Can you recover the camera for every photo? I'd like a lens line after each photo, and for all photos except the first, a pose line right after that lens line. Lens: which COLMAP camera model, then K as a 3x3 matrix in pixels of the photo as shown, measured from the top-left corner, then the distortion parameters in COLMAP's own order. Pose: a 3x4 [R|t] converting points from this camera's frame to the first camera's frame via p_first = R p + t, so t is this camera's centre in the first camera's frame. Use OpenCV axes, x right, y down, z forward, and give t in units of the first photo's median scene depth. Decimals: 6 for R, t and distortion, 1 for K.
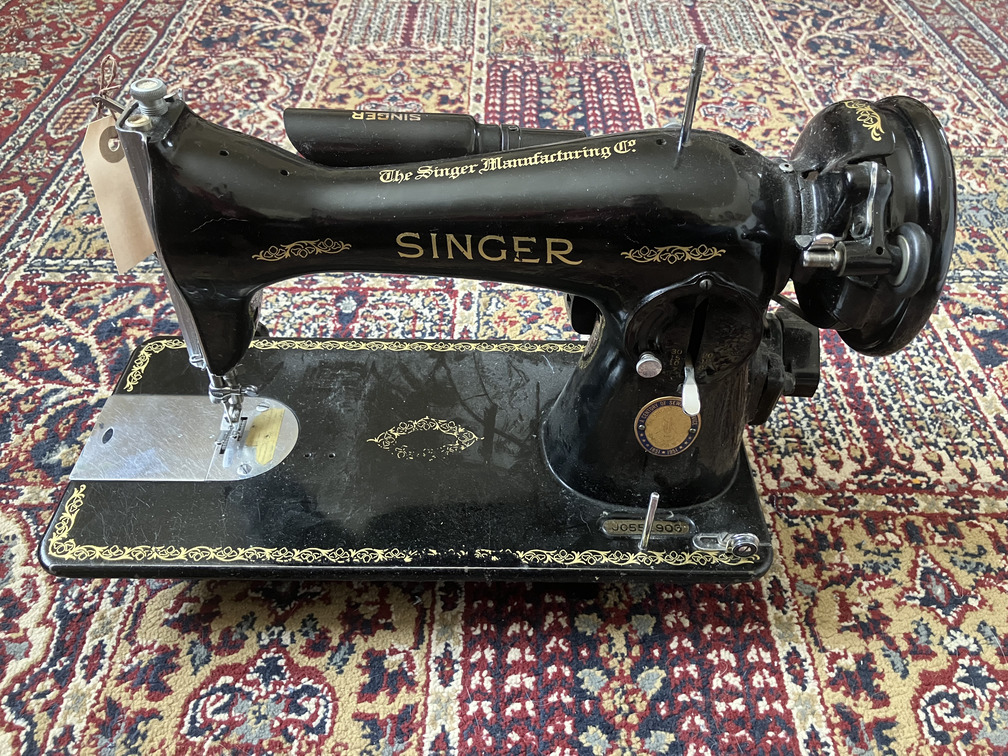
lens RADIAL K [[825.1, 0, 504.5], [0, 825.1, 376.8], [0, 0, 1]] dist [0.006526, -0.012634]
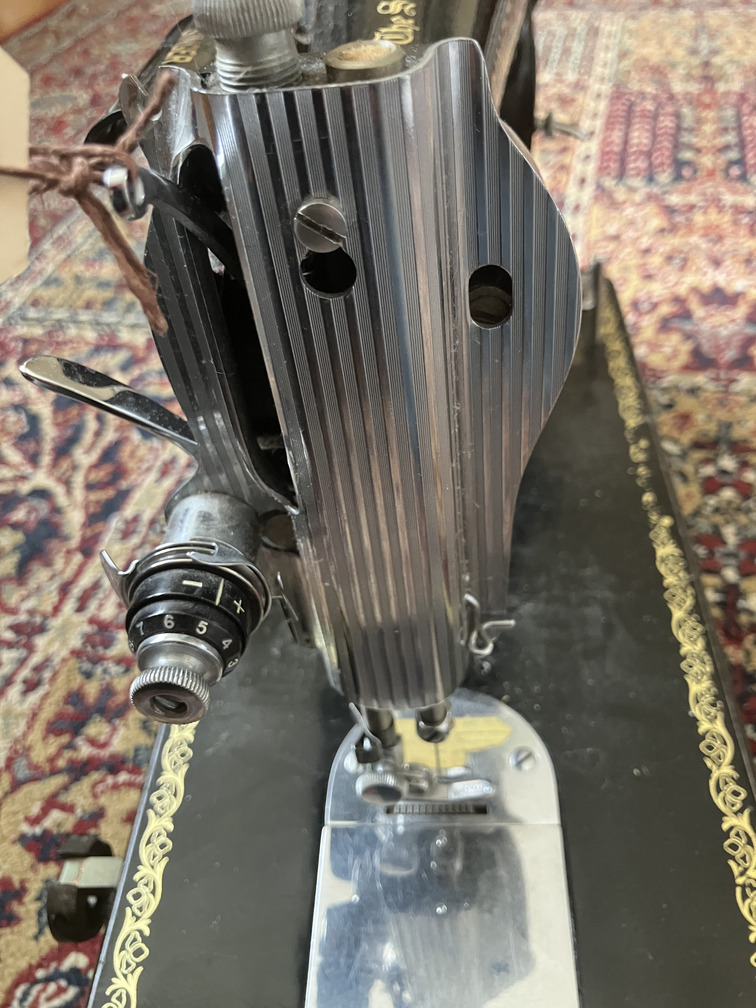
lens RADIAL K [[825.1, 0, 380.5], [0, 825.1, 508.1], [0, 0, 1]] dist [0.006526, -0.012634]
pose [[0.965017, 0.104241, -0.240573, -0.001119], [-0.097862, 0.994461, 0.038348, -0.012578], [0.243238, -0.013463, 0.969873, 0.301609]]
